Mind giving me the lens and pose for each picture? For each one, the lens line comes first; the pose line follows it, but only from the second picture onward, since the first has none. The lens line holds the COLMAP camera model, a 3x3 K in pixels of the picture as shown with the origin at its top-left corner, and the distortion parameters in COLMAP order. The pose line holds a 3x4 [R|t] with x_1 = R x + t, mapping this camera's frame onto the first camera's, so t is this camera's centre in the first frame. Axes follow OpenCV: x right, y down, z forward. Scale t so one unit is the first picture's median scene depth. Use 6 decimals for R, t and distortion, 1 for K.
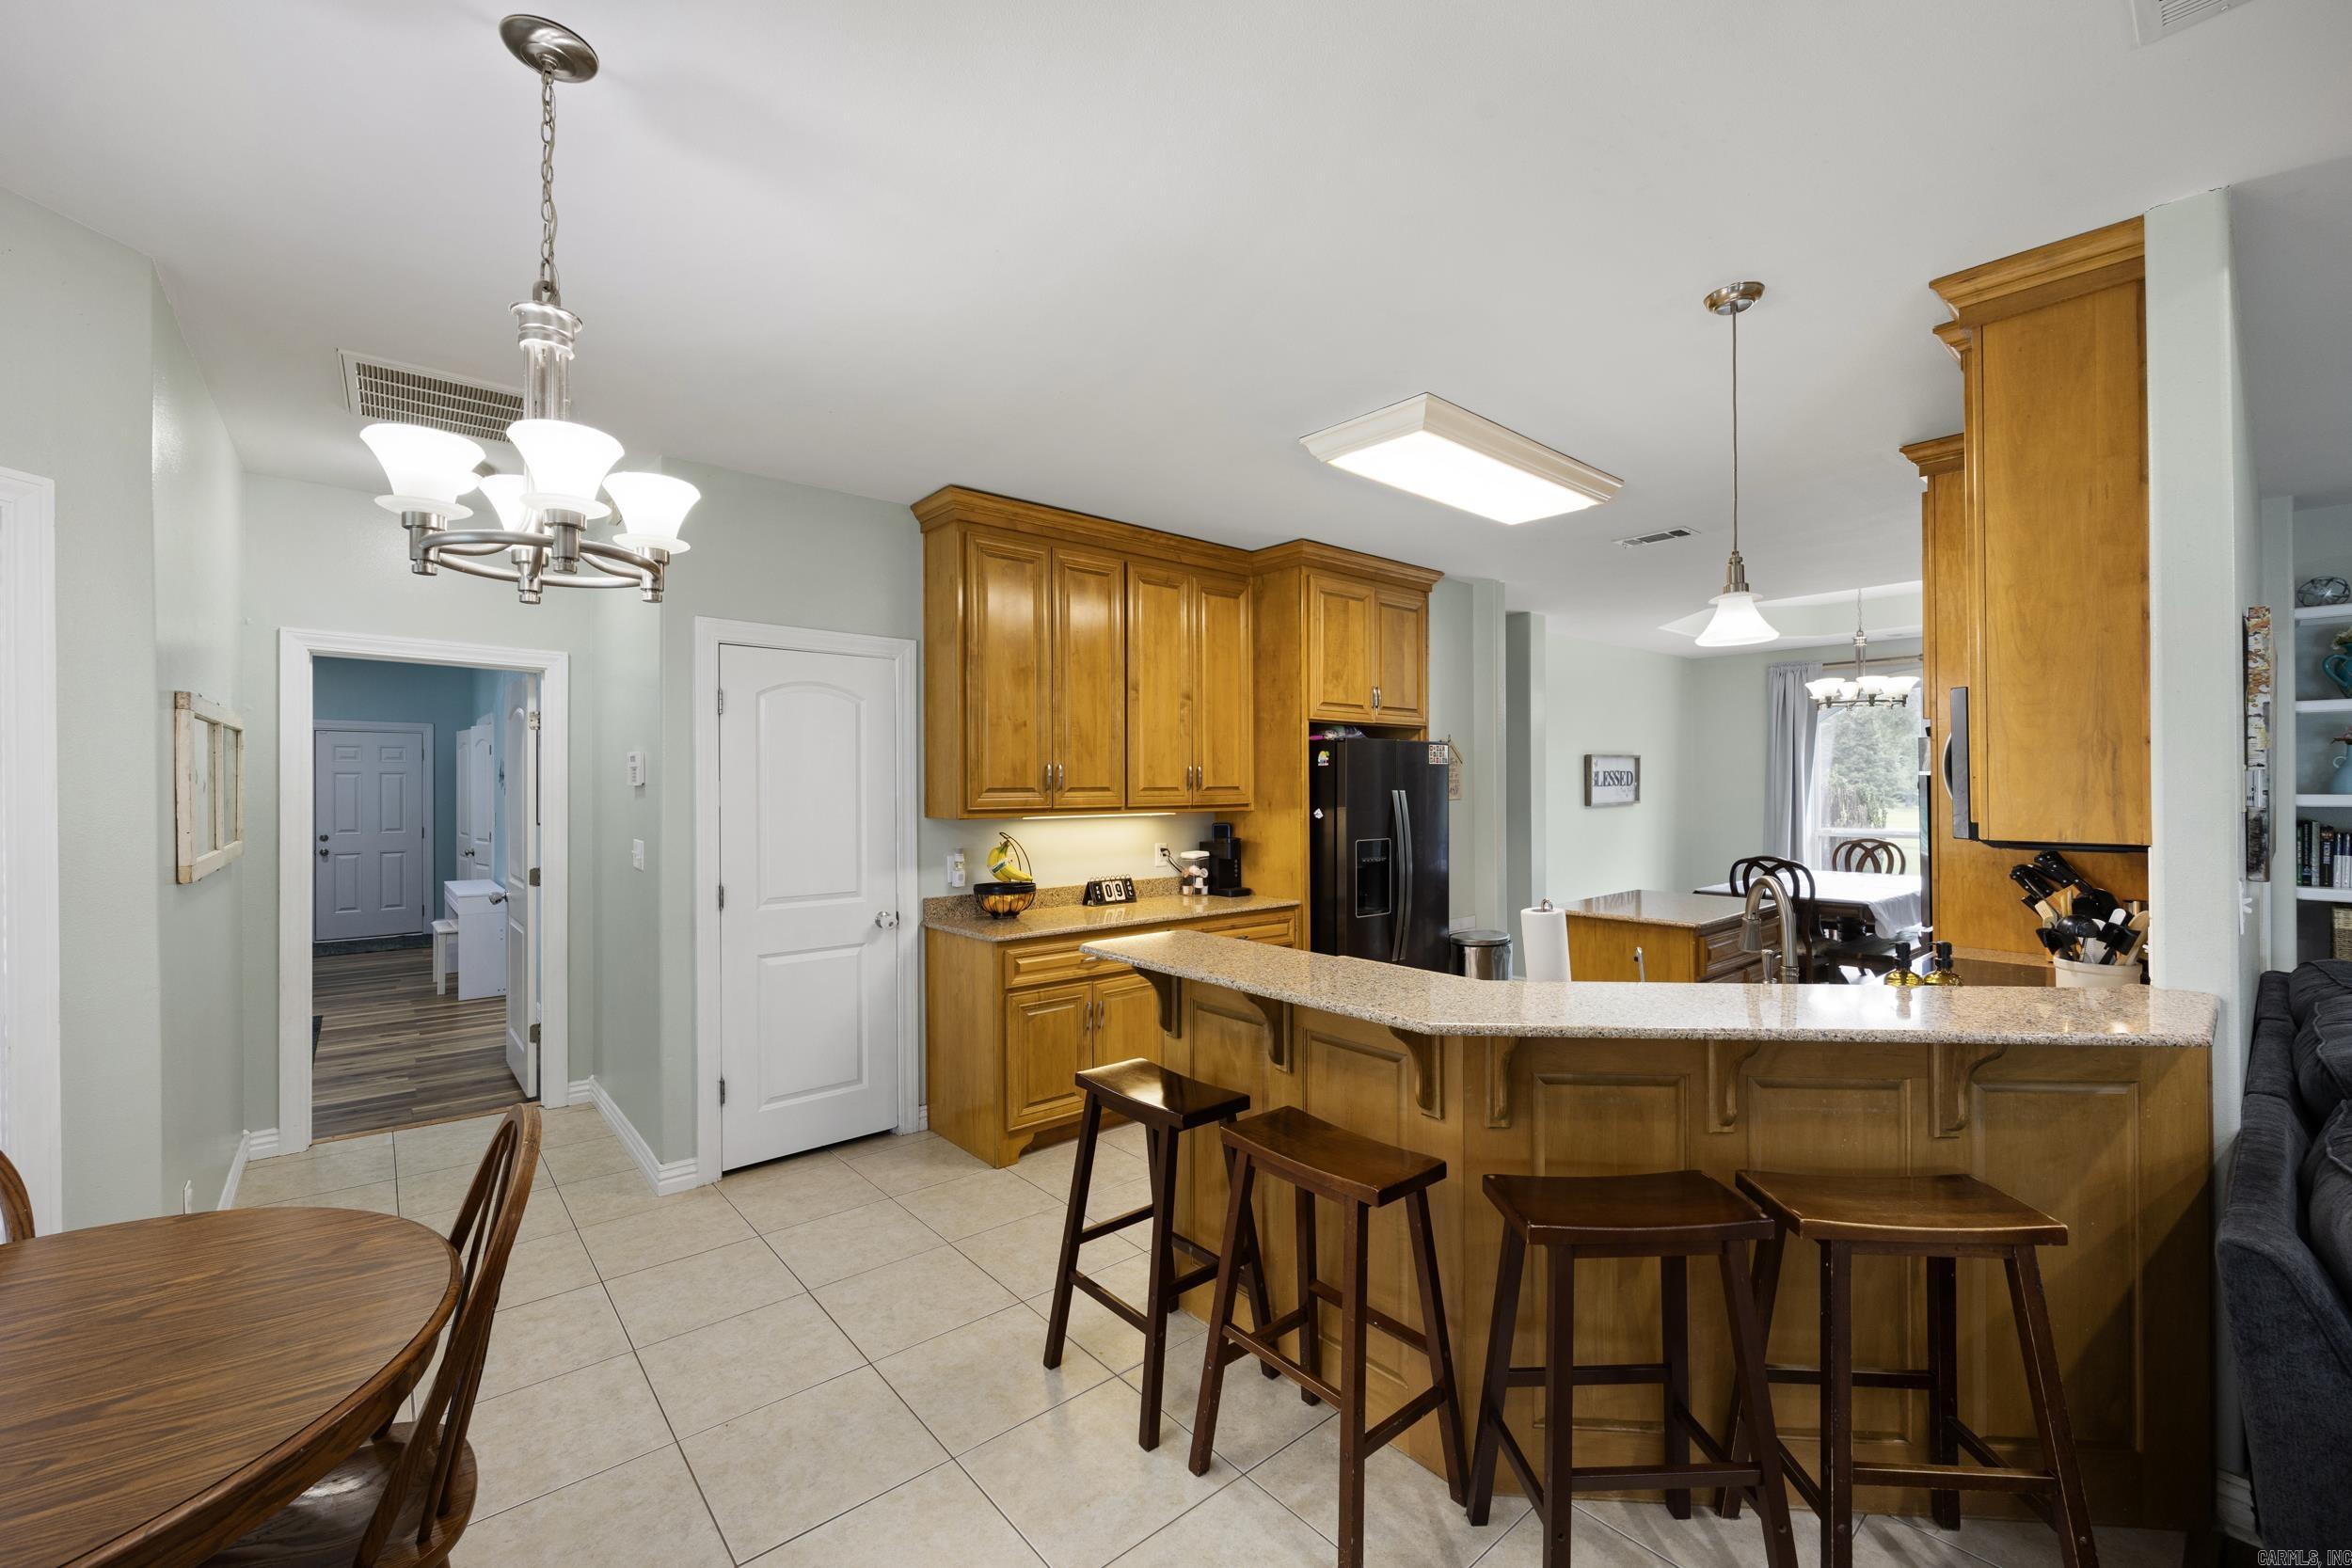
lens RADIAL K [[967.3, 0, 1166.8], [0, 967.3, 790.8], [0, 0, 1]] dist [-0.001491, -0.001063]
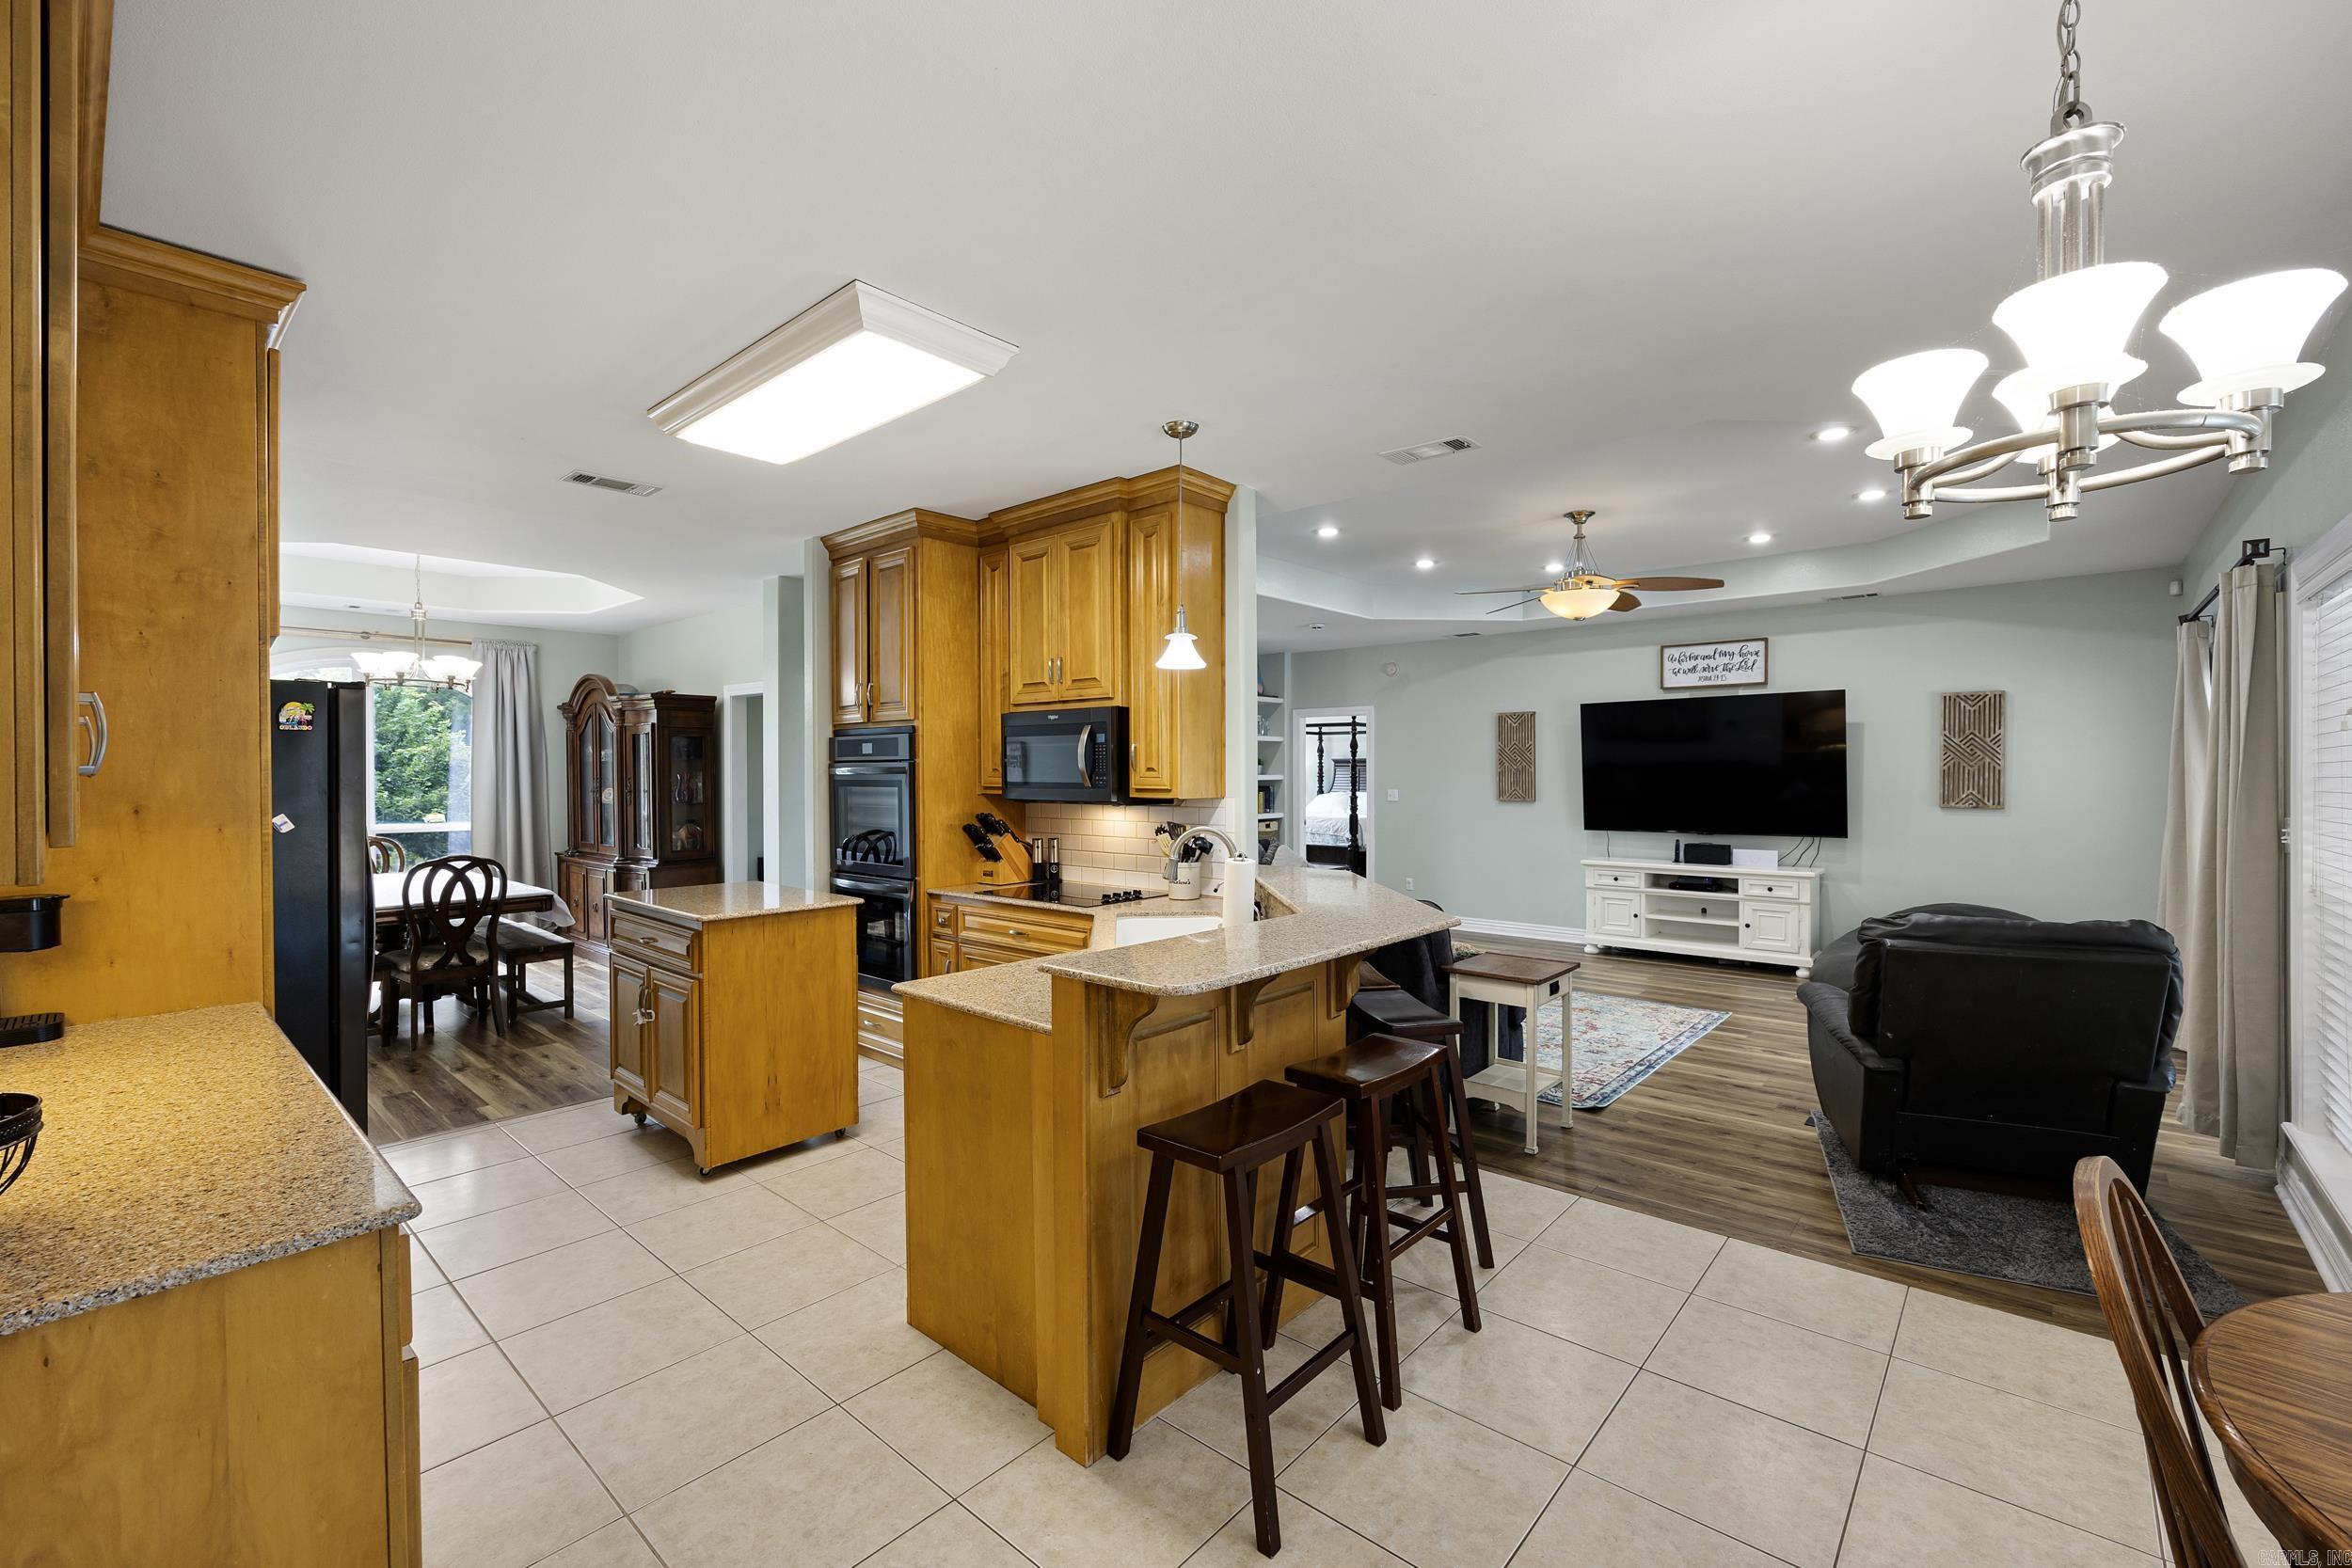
lens RADIAL K [[967.3, 0, 1215.6], [0, 967.3, 774.7], [0, 0, 1]] dist [-0.001491, -0.001063]
pose [[-0.161028, 0.000165, 0.986950, -0.430160], [0.011373, 0.999934, 0.001688, 0.002571], [-0.986884, 0.011497, -0.161019, 0.602319]]
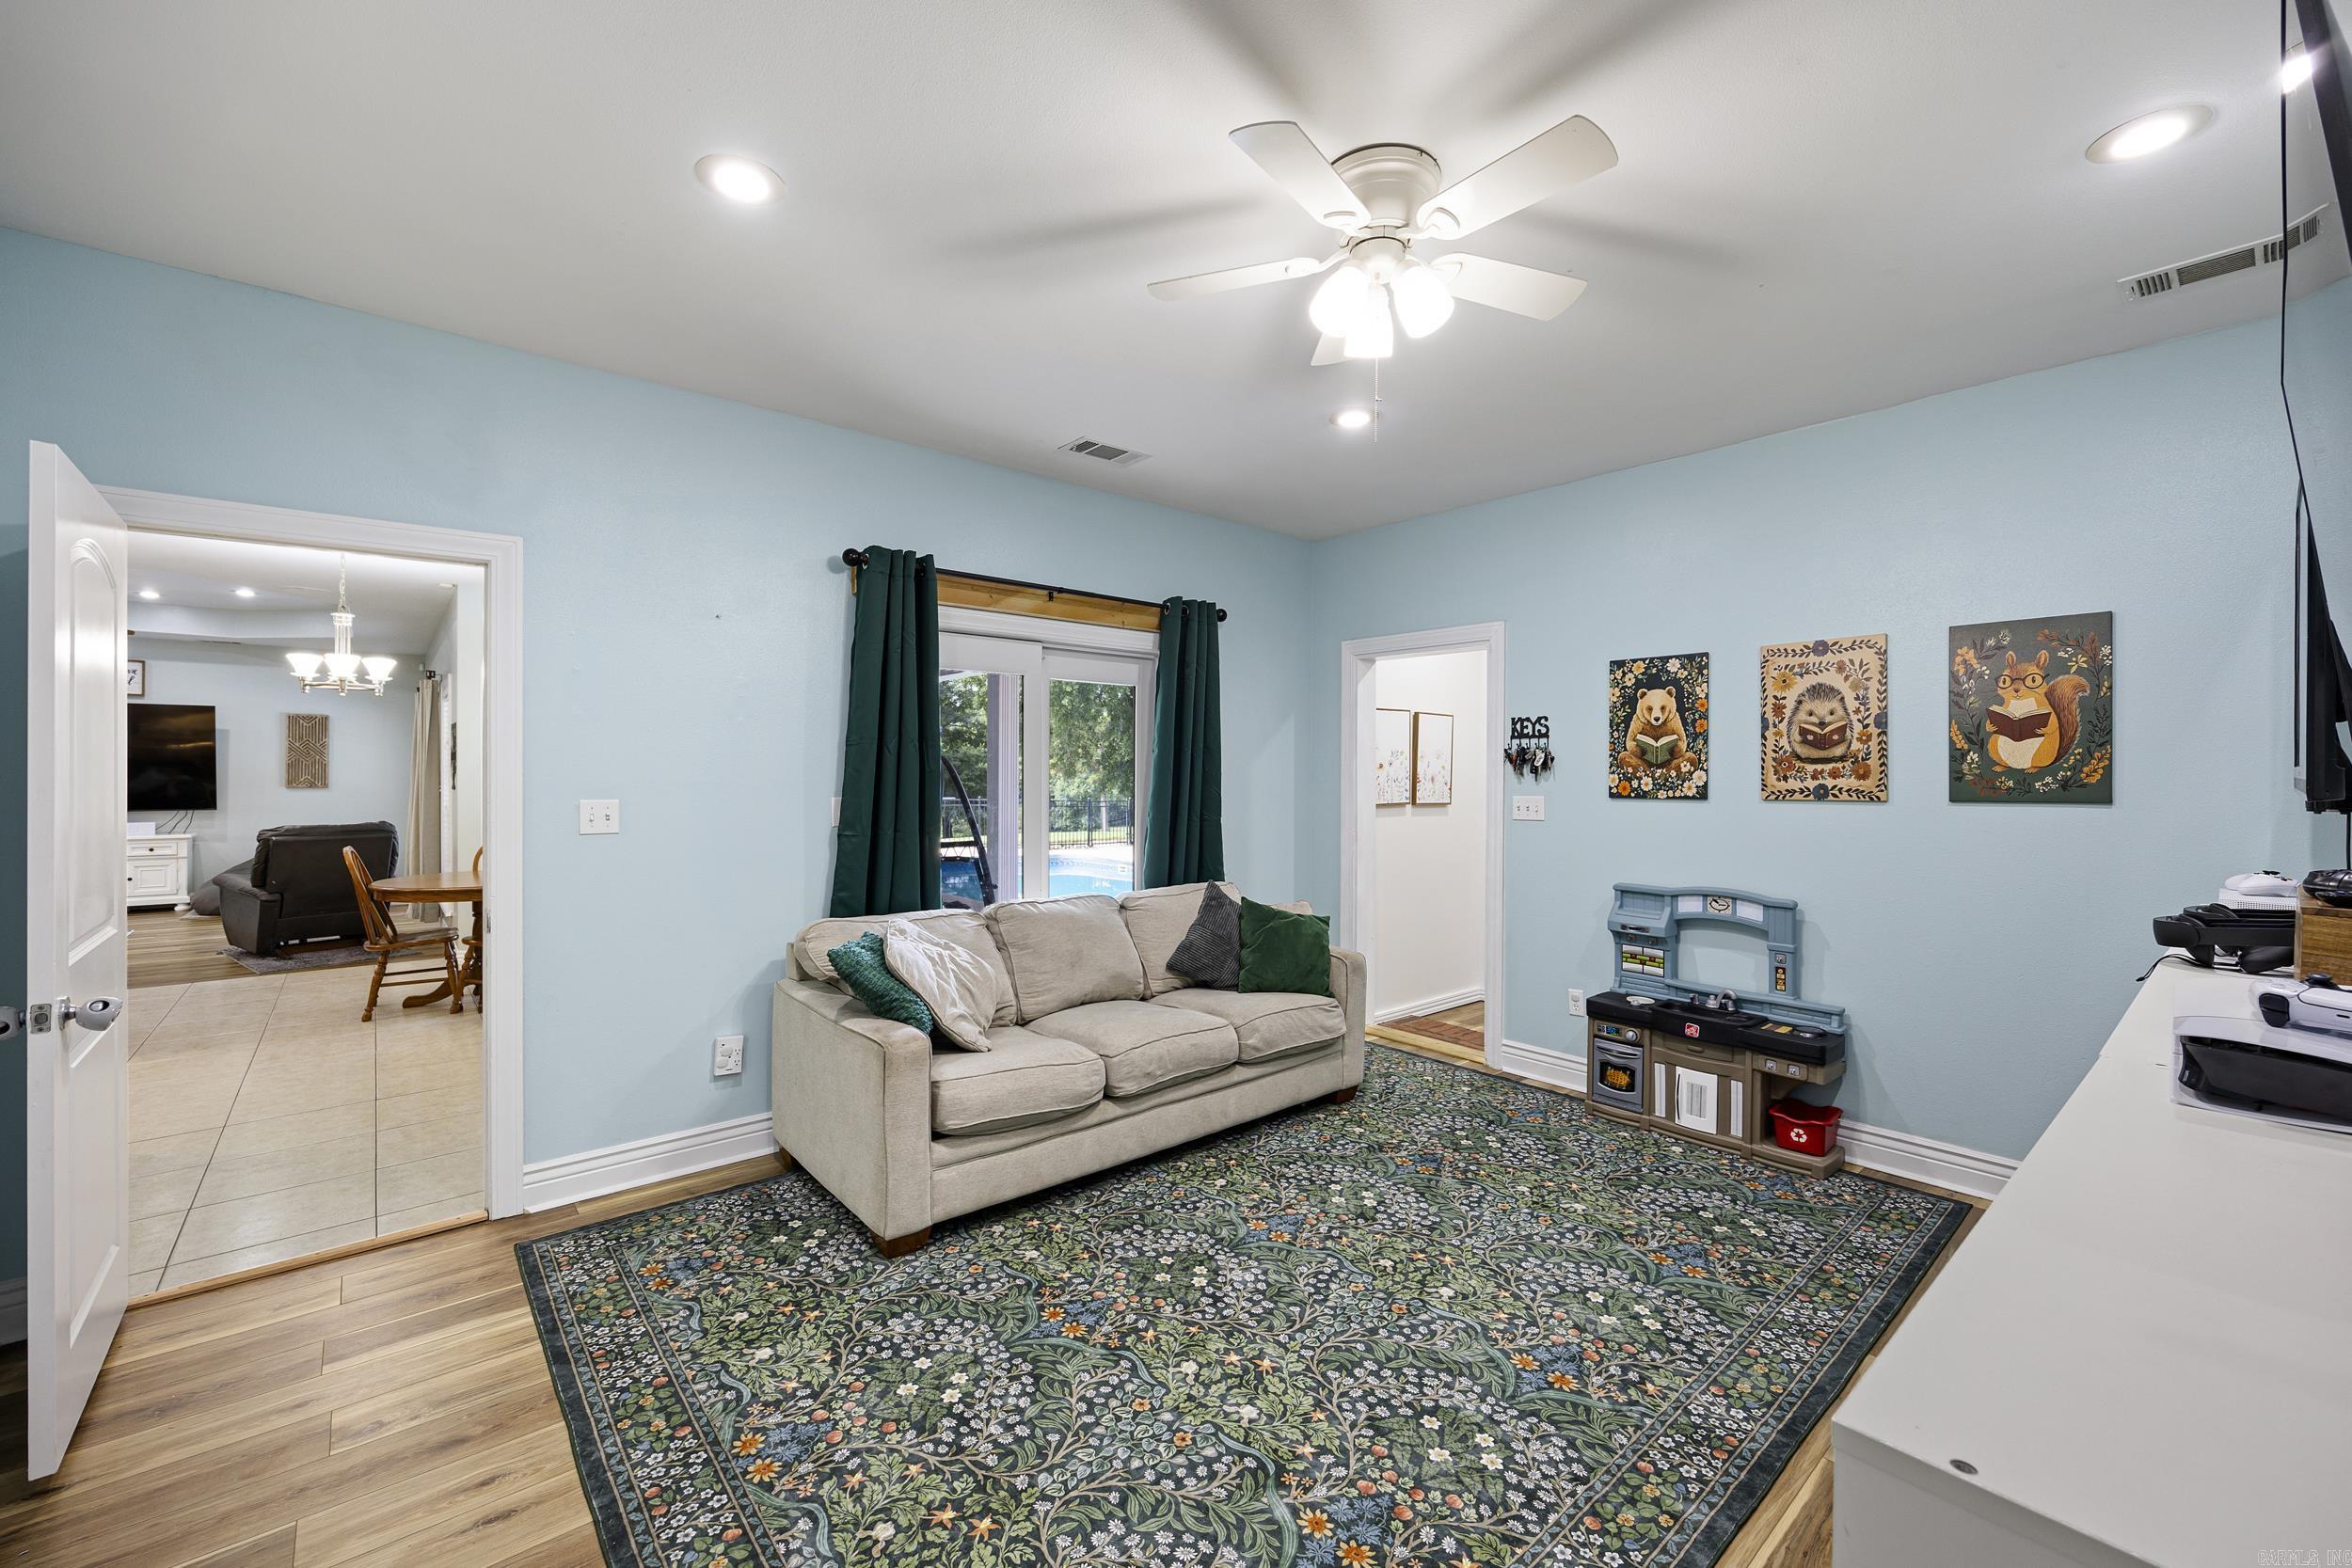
lens RADIAL K [[967.3, 0, 1175.0], [0, 967.3, 775.6], [0, 0, 1]] dist [-0.001491, -0.001063]
pose [[-0.999987, 0.002704, 0.004309, -0.754833], [0.002753, 0.999930, 0.011483, 0.009171], [-0.004278, 0.011494, -0.999925, 0.969837]]
